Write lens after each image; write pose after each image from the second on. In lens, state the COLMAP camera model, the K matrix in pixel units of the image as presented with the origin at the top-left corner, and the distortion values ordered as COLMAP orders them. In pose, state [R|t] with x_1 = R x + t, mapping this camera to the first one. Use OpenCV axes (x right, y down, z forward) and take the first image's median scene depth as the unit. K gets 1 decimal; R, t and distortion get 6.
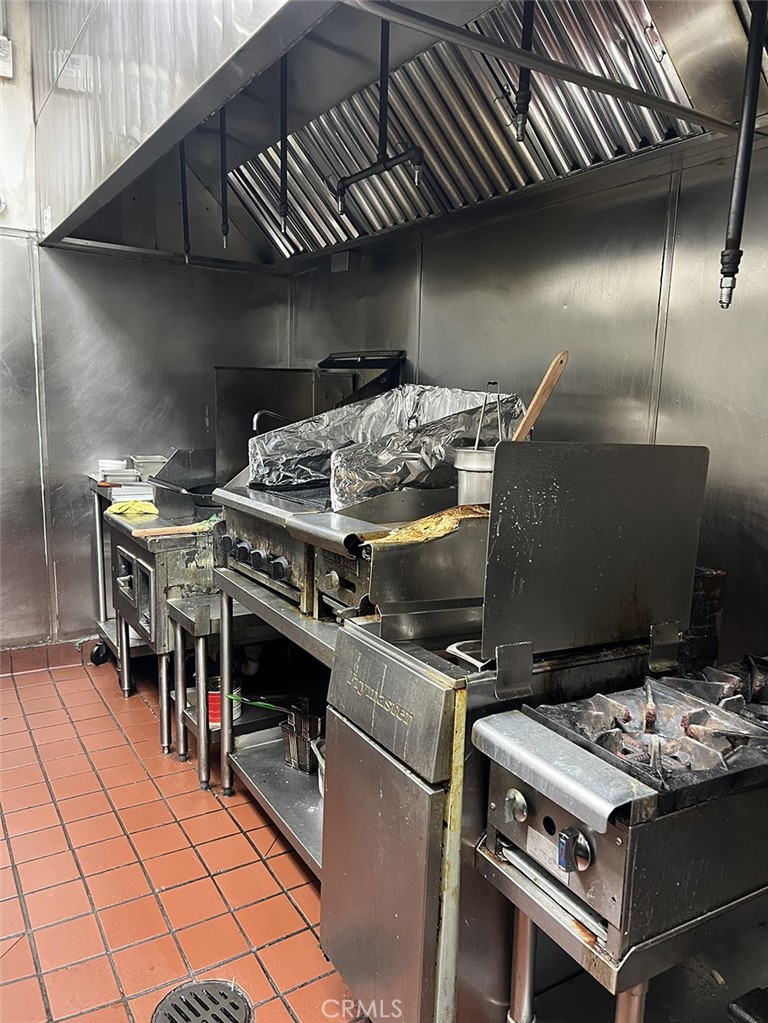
lens RADIAL K [[773.8, 0, 383.8], [0, 773.8, 512.7], [0, 0, 1]] dist [0.048729, -0.051110]
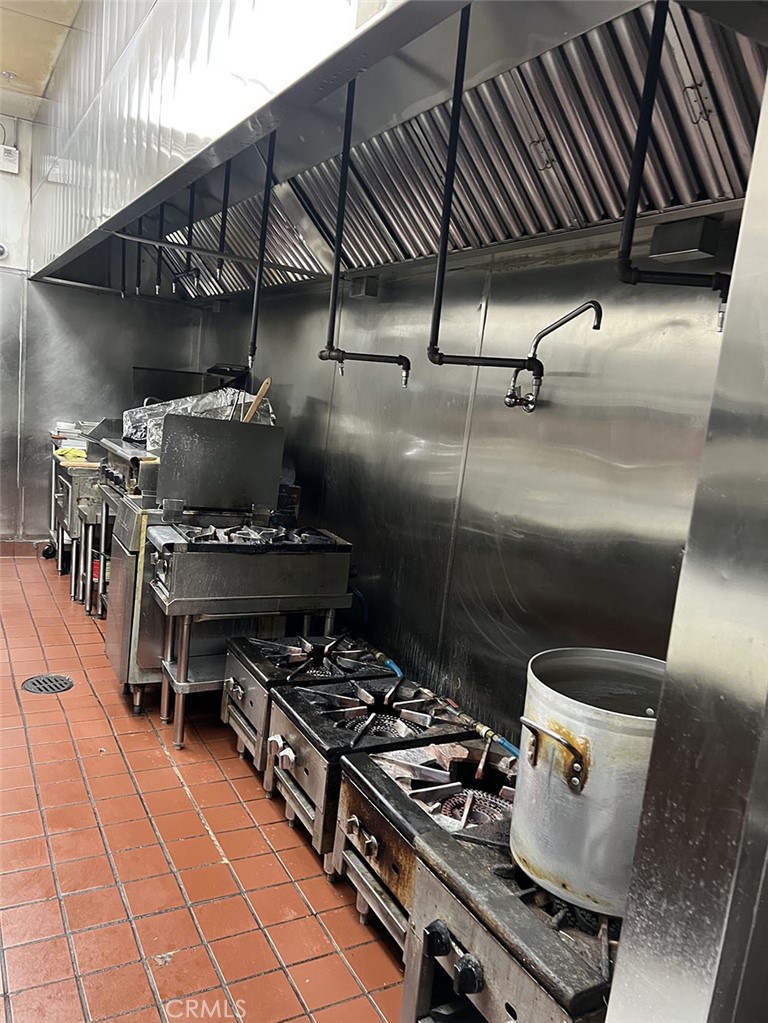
lens RADIAL K [[773.8, 0, 375.1], [0, 773.8, 518.7], [0, 0, 1]] dist [0.048729, -0.051110]
pose [[0.995839, 0.085096, -0.032613, 0.330925], [-0.084941, 0.996367, 0.006113, 0.061073], [0.033015, -0.003317, 0.999449, -0.519498]]
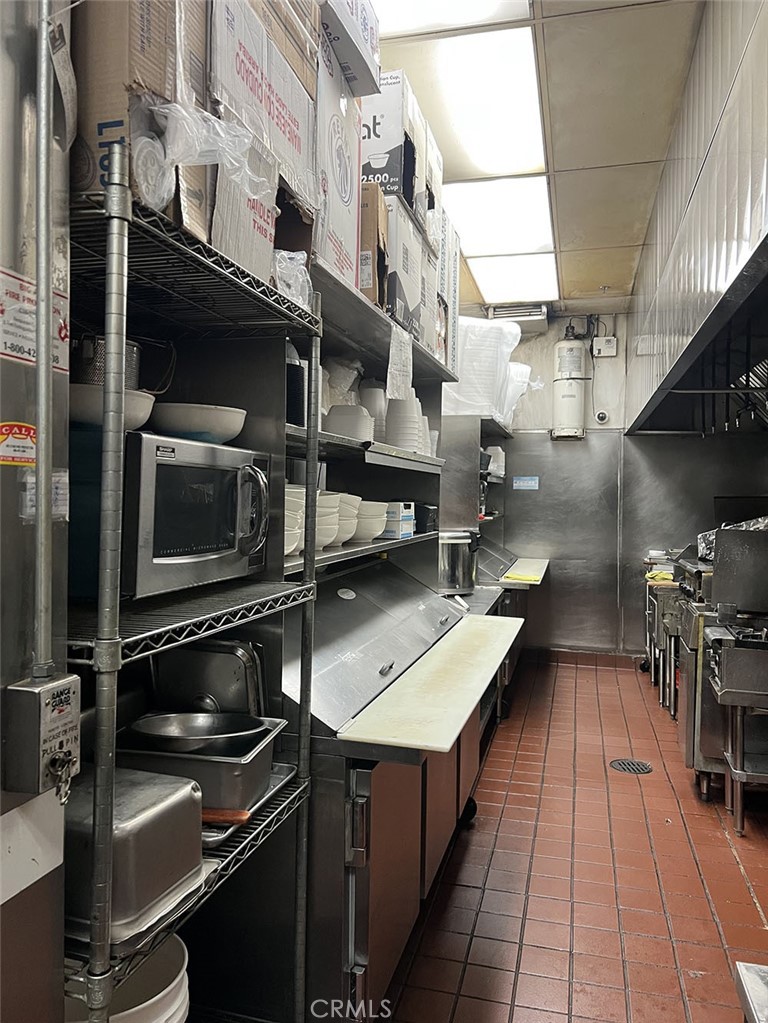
lens RADIAL K [[773.8, 0, 370.3], [0, 773.8, 504.0], [0, 0, 1]] dist [0.048729, -0.051110]
pose [[0.691096, -0.009395, -0.722701, 0.486079], [-0.107627, 0.987429, -0.115757, 0.104182], [0.714704, 0.157782, 0.681398, -0.684090]]
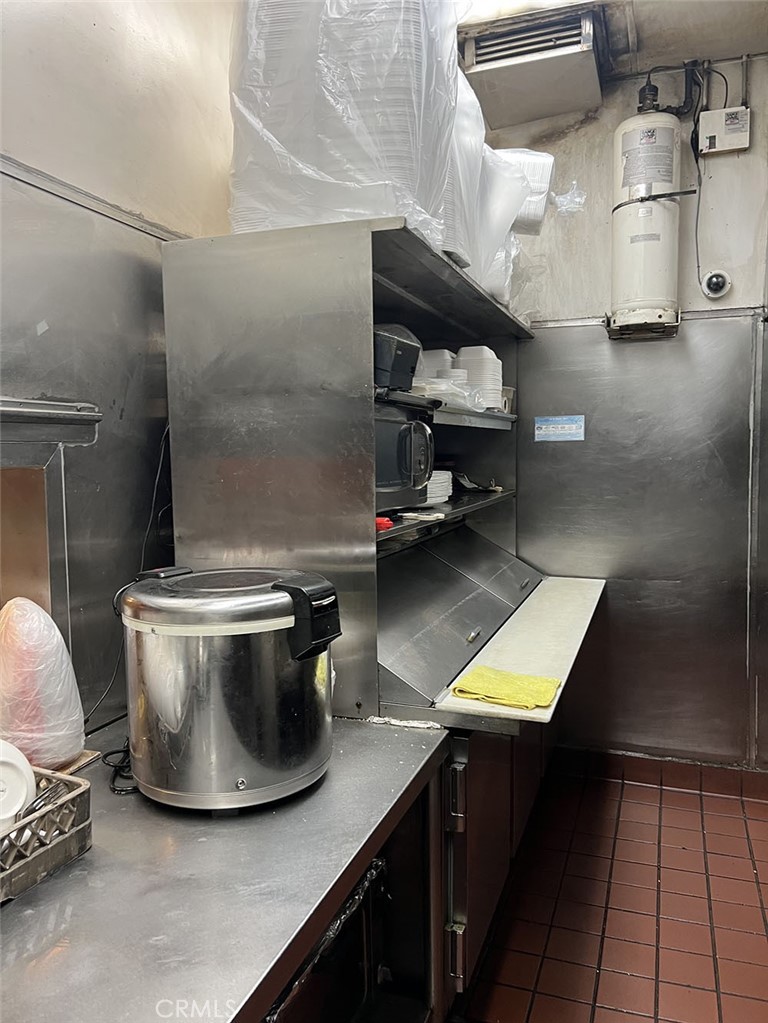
lens RADIAL K [[773.8, 0, 403.0], [0, 773.8, 512.7], [0, 0, 1]] dist [0.048729, -0.051110]
pose [[0.642502, 0.029512, -0.765715, -0.016255], [-0.093768, 0.994776, -0.040339, -0.048865], [0.760525, 0.097718, 0.641913, 0.132900]]
